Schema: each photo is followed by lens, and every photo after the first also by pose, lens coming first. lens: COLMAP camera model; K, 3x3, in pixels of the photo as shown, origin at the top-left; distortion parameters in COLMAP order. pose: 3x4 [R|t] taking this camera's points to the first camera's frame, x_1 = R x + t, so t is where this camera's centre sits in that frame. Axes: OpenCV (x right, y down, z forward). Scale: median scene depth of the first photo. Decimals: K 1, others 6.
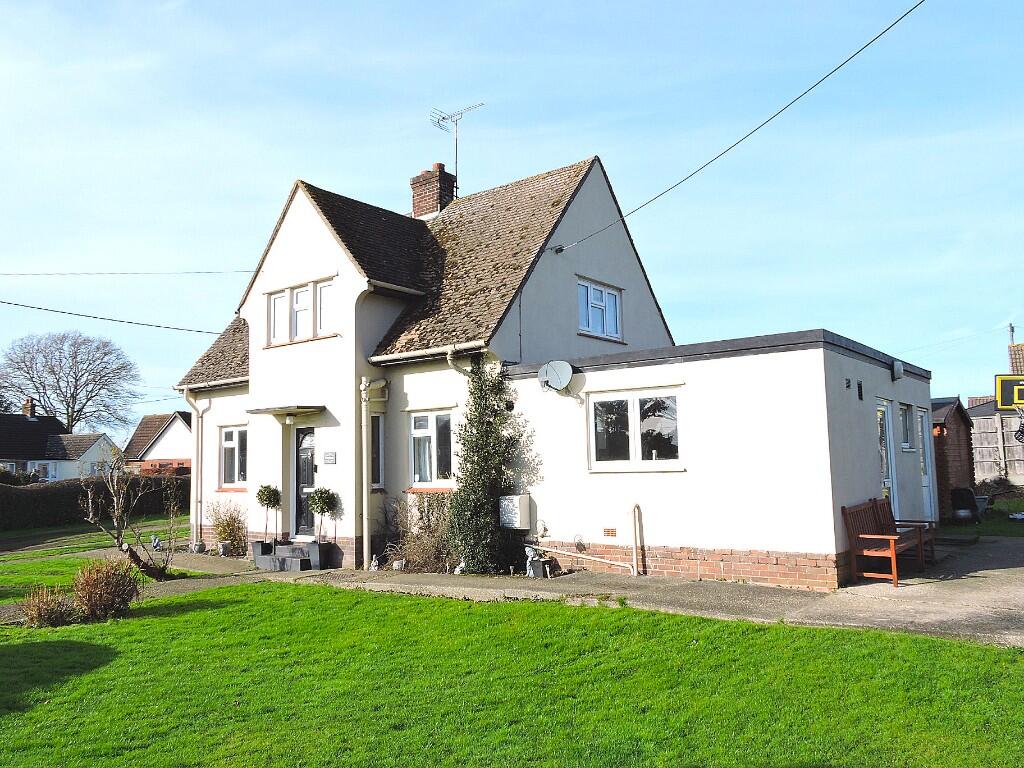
lens RADIAL K [[834.3, 0, 512.0], [0, 834.3, 384.0], [0, 0, 1]] dist [-0.021750, 0.006899]
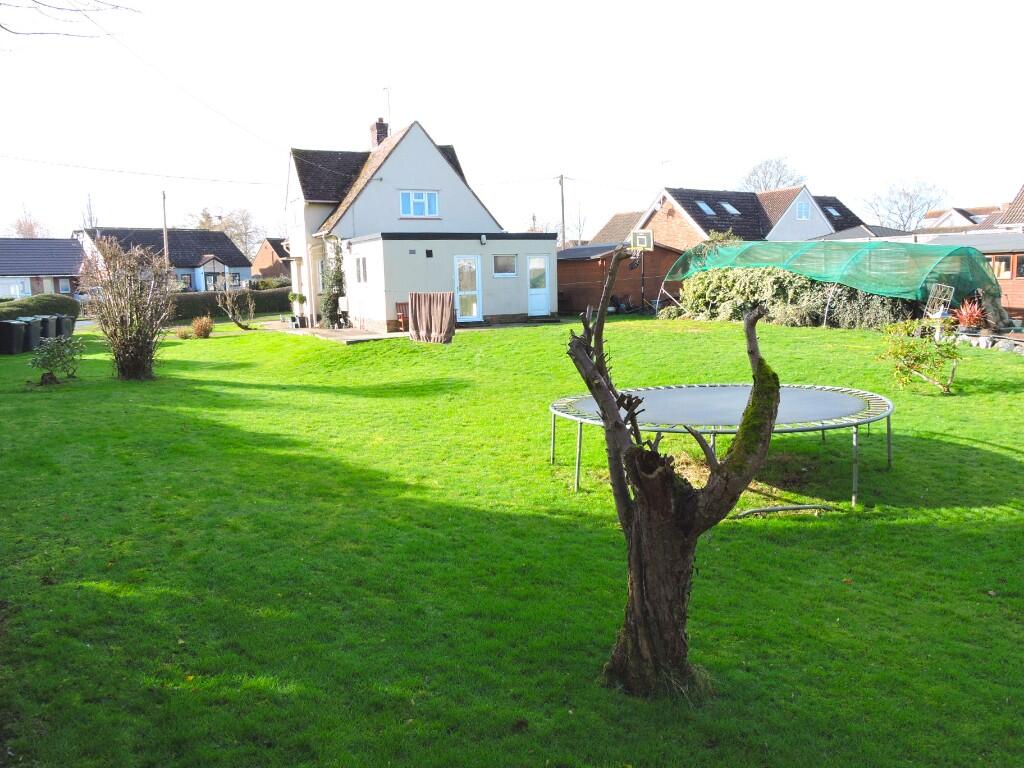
lens RADIAL K [[834.3, 0, 512.0], [0, 834.3, 384.0], [0, 0, 1]] dist [-0.021750, 0.006899]
pose [[0.872146, 0.068946, -0.484363, 1.031610], [0.058720, 0.968112, 0.243537, -0.114534], [0.485708, -0.240842, 0.840287, -0.525946]]
